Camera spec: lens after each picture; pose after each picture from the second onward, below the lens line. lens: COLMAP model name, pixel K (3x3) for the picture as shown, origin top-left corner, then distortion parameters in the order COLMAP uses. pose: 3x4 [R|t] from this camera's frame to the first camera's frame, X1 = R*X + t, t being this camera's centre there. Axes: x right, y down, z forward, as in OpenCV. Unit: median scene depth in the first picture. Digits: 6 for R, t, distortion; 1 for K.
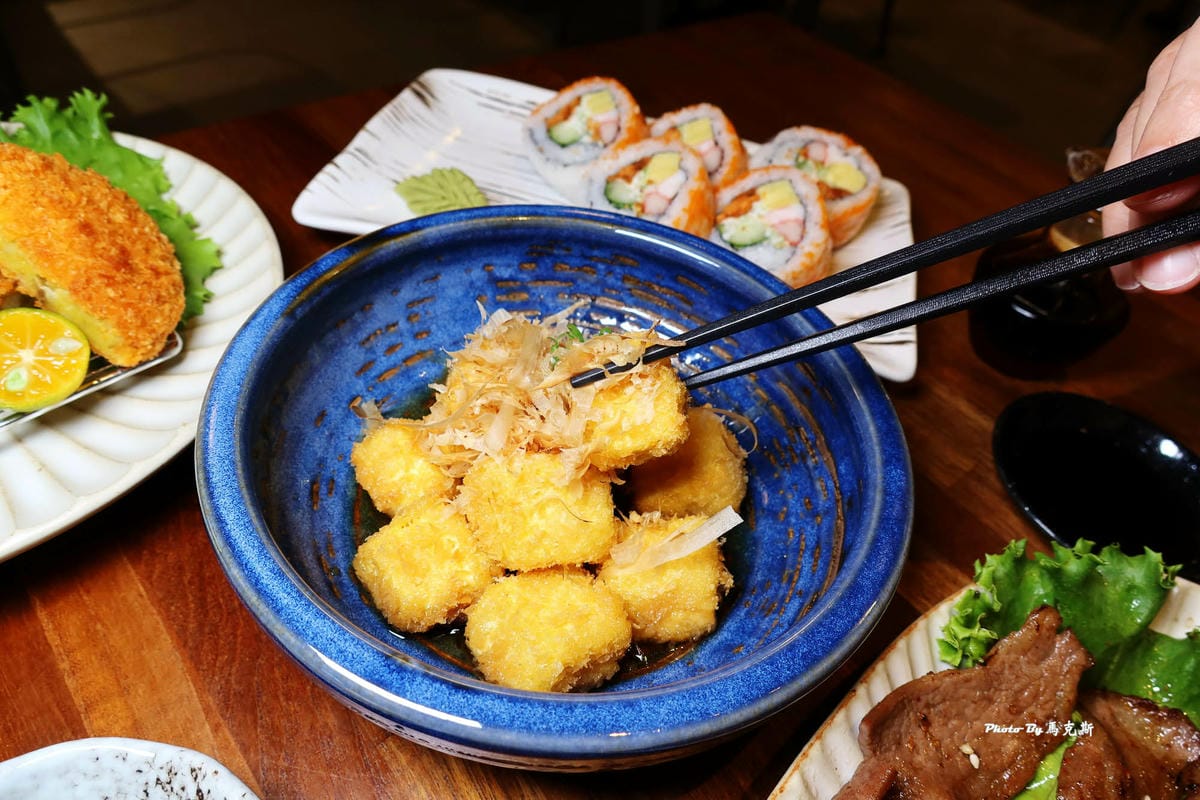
lens RADIAL K [[809.4, 0, 597.3], [0, 809.4, 398.6], [0, 0, 1]] dist [-0.012529, -0.005218]
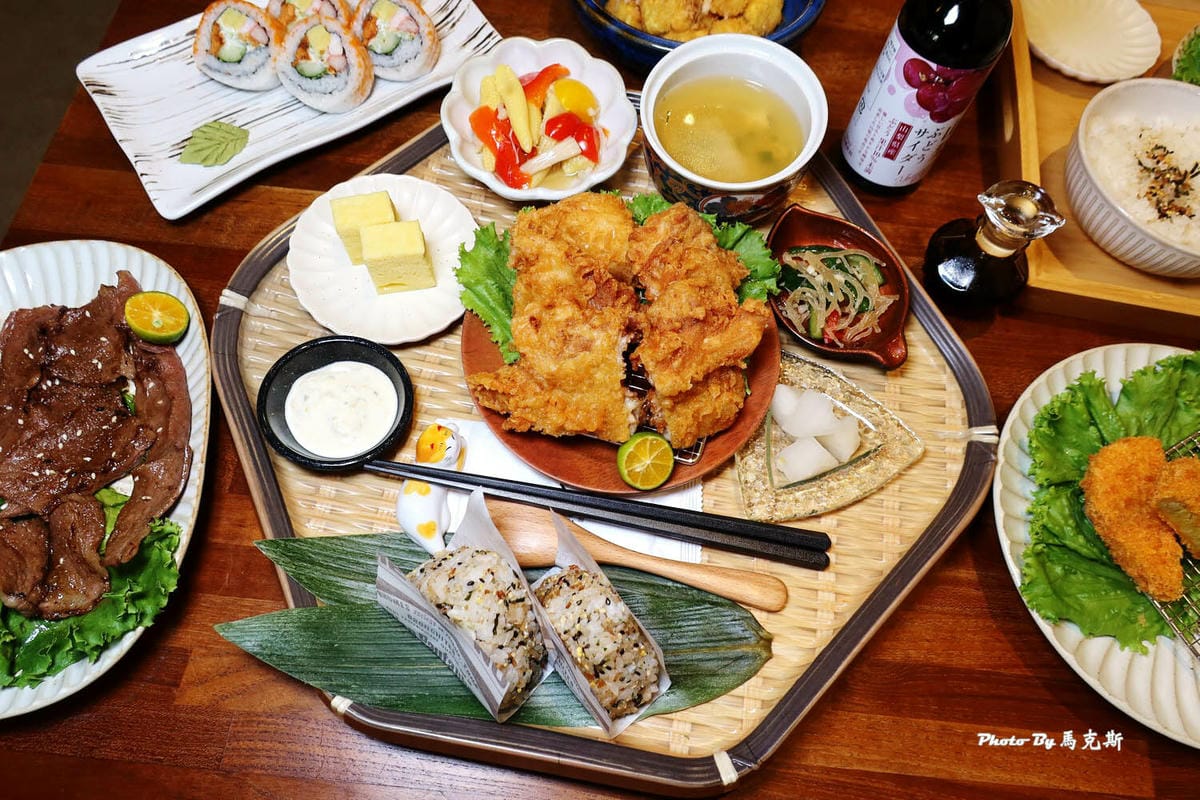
lens RADIAL K [[809.4, 0, 609.0], [0, 809.4, 376.8], [0, 0, 1]] dist [-0.012529, -0.005218]
pose [[0.648668, -0.719640, 0.247685, -0.418110], [0.559521, 0.671534, 0.485775, -0.292823], [-0.515912, -0.176522, 0.838257, -0.723247]]
